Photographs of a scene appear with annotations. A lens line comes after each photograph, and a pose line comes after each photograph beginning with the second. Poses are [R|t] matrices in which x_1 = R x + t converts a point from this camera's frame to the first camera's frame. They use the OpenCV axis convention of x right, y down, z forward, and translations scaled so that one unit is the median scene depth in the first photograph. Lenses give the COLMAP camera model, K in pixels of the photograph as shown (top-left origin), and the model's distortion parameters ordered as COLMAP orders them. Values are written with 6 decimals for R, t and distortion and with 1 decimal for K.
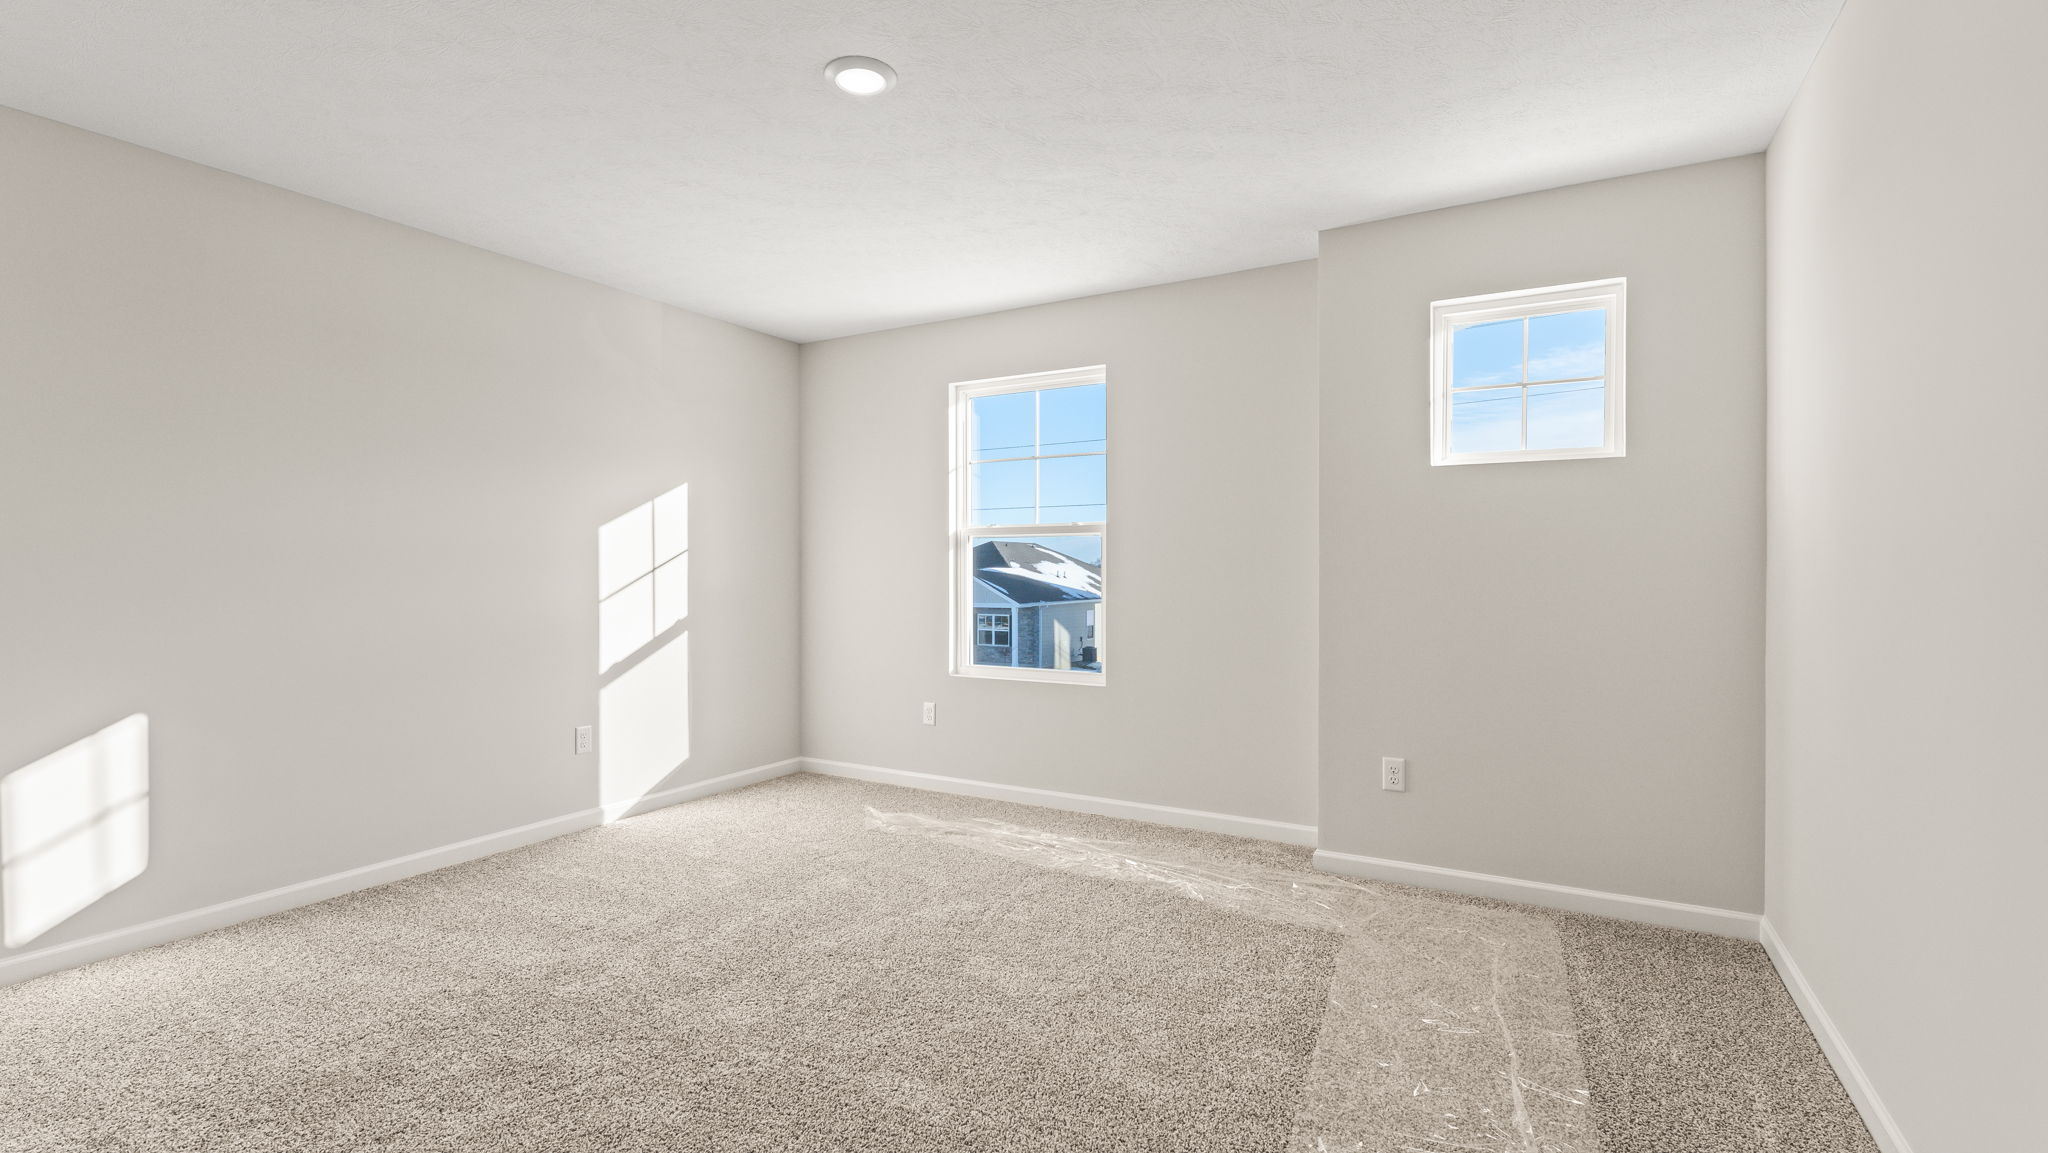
lens RADIAL K [[917.3, 0, 1026.5], [0, 917.3, 570.1], [0, 0, 1]] dist [0.000015, 0.000201]
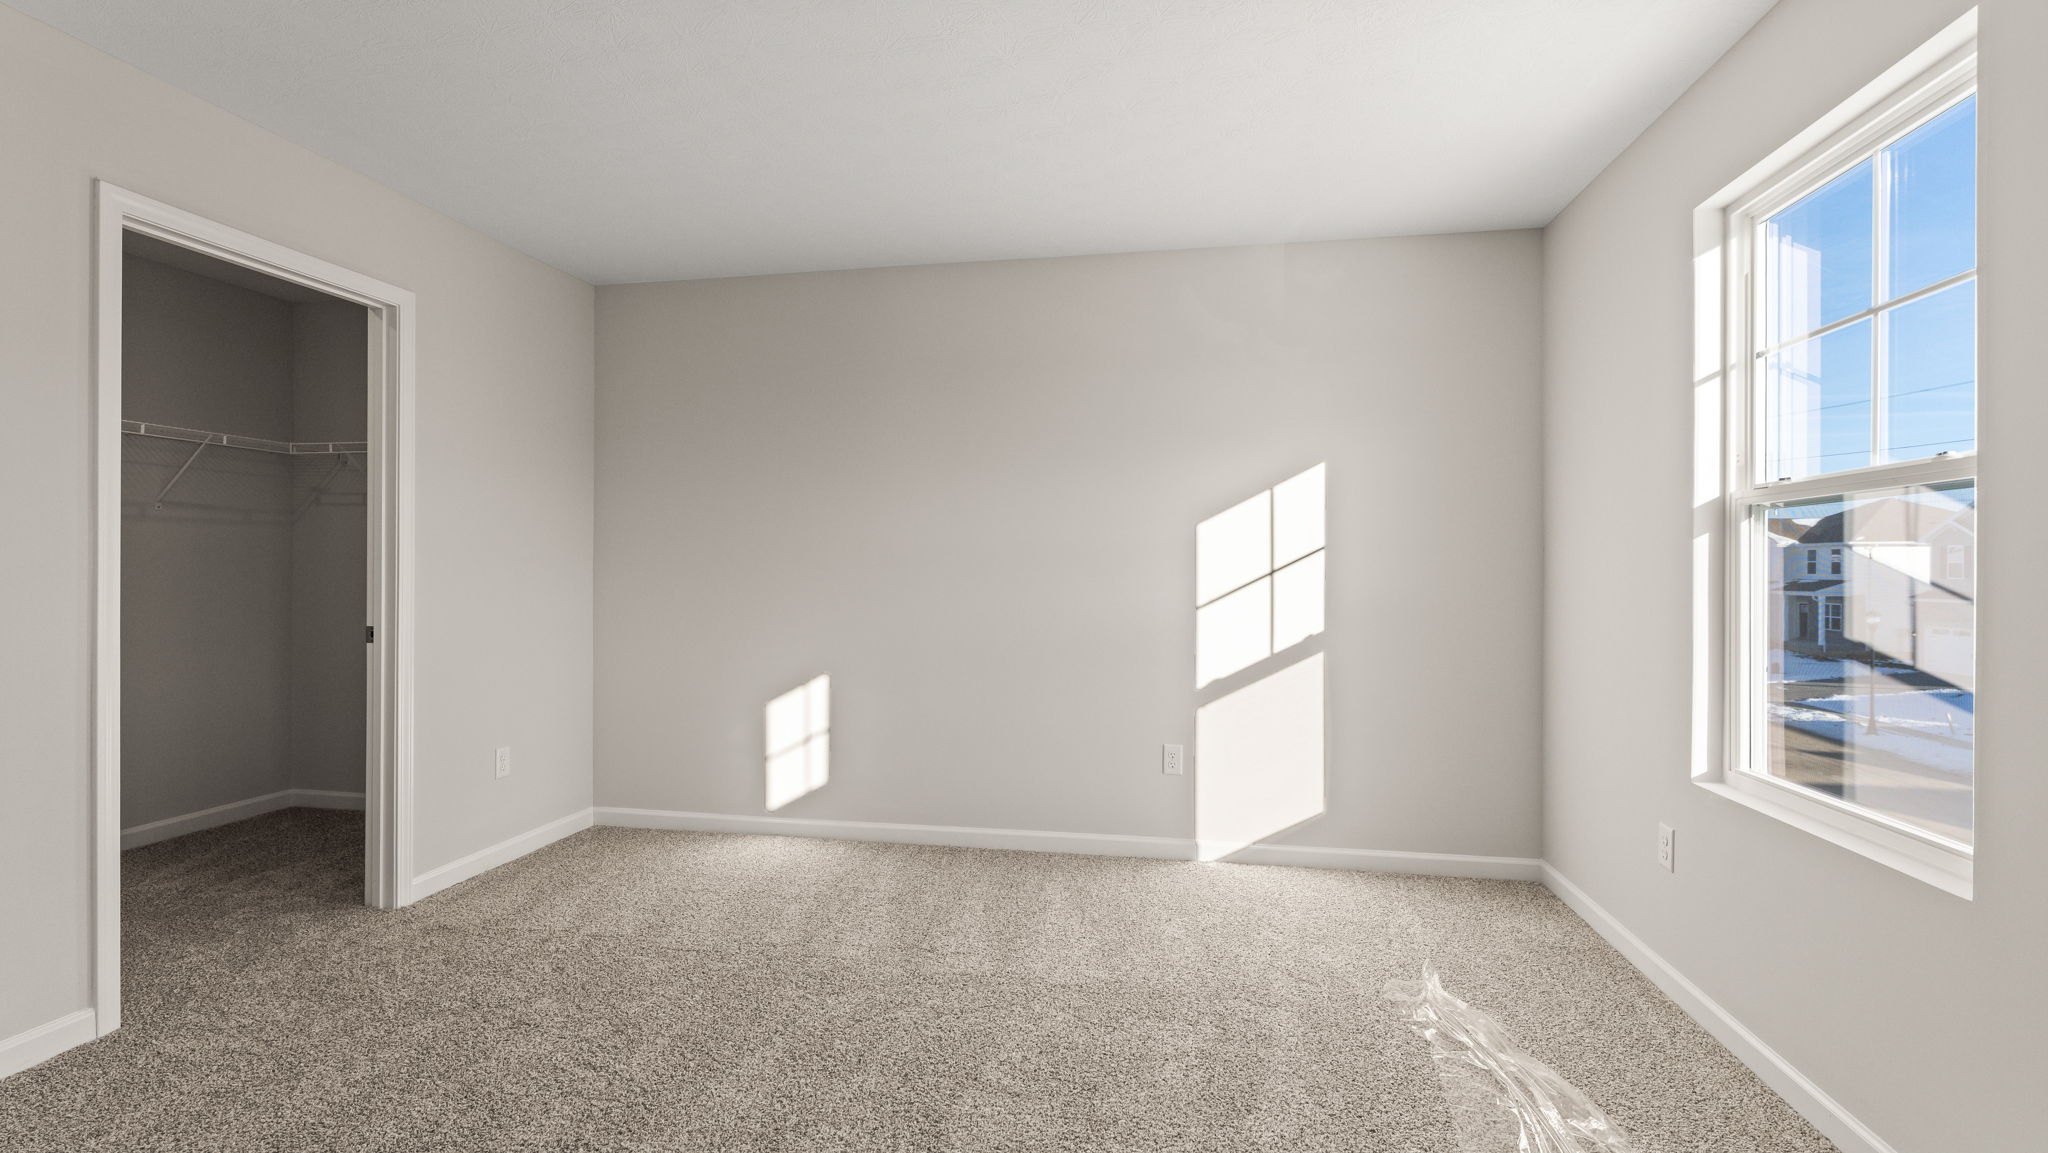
lens RADIAL K [[917.3, 0, 1026.5], [0, 917.3, 570.1], [0, 0, 1]] dist [0.000015, 0.000201]
pose [[0.319964, -0.001094, -0.947429, 0.308471], [-0.000743, 0.999999, -0.001405, -0.001085], [0.947430, 0.001153, 0.319962, 0.533920]]
